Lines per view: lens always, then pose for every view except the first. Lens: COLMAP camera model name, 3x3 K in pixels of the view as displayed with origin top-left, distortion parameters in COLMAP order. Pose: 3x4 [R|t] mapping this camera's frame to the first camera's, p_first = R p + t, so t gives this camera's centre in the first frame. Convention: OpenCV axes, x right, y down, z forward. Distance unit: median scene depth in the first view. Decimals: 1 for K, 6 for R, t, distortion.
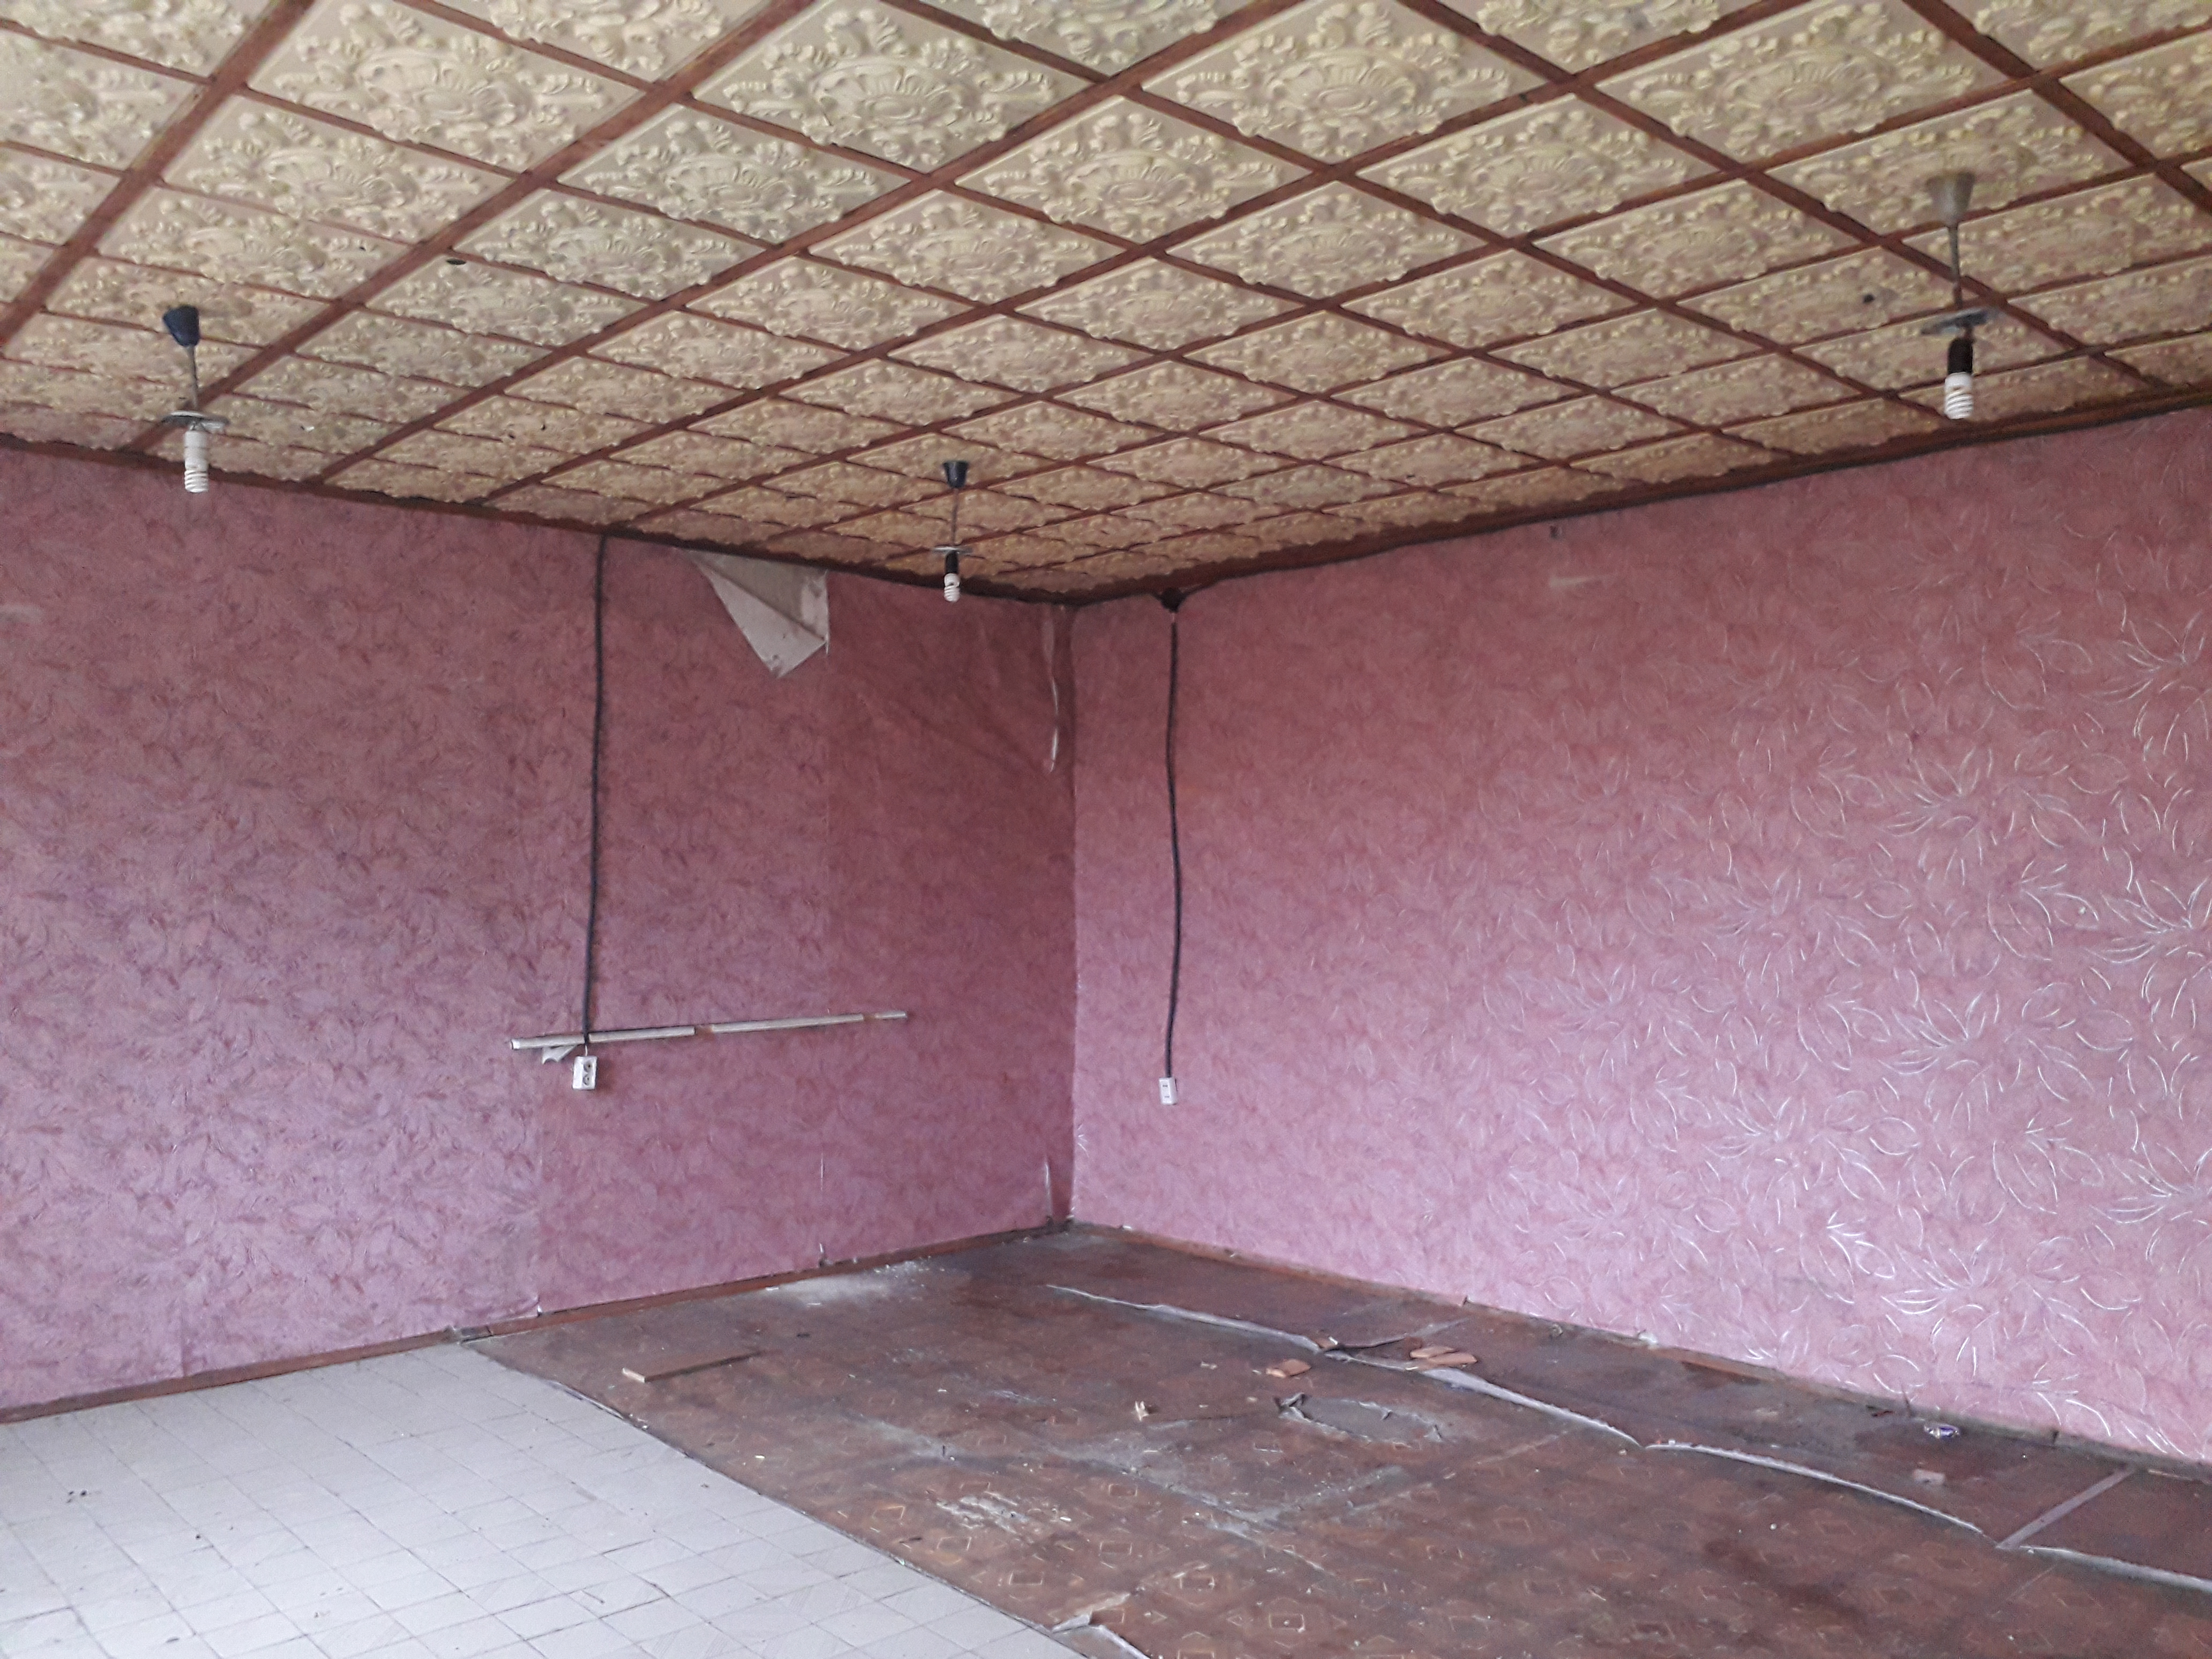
lens RADIAL K [[1784.3, 0, 1159.5], [0, 1784.3, 766.7], [0, 0, 1]] dist [0.037610, -0.067055]
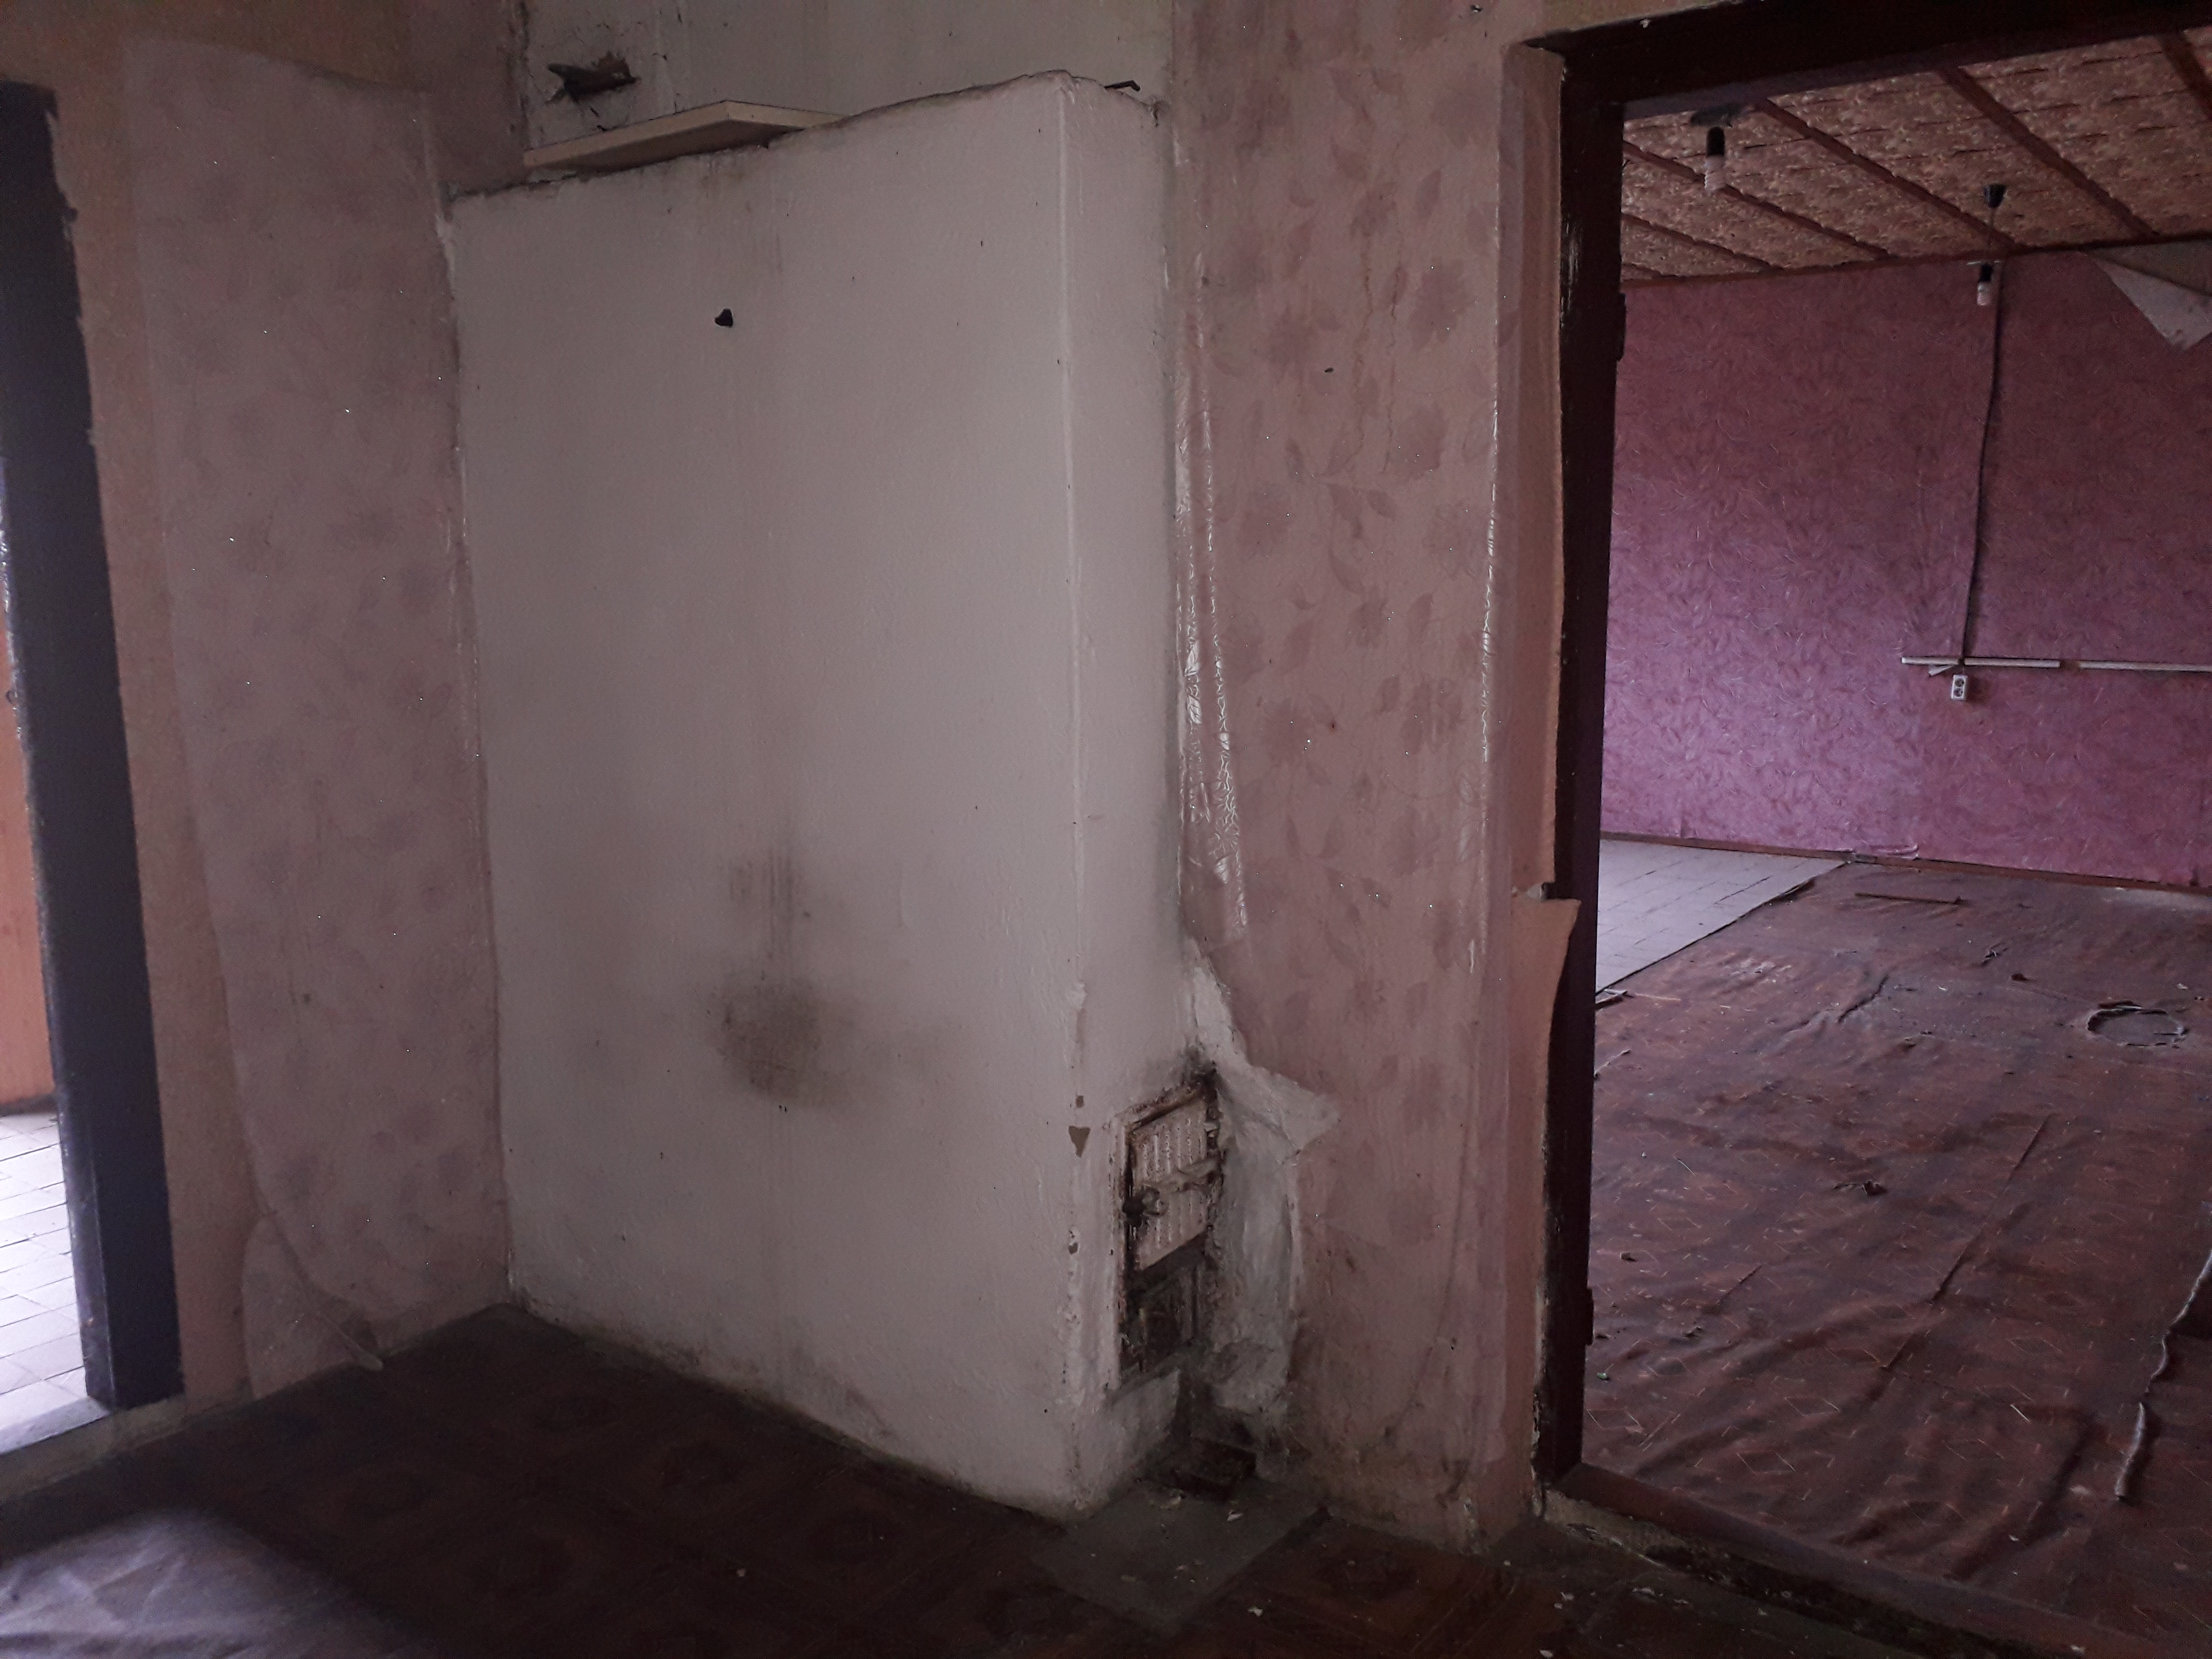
lens RADIAL K [[1784.3, 0, 1090.7], [0, 1784.3, 813.9], [0, 0, 1]] dist [0.037610, -0.067055]
pose [[0.165345, 0.147523, -0.975140, 0.809647], [0.068194, 0.984673, 0.160529, 0.007752], [0.983875, -0.093042, 0.152751, 0.156585]]
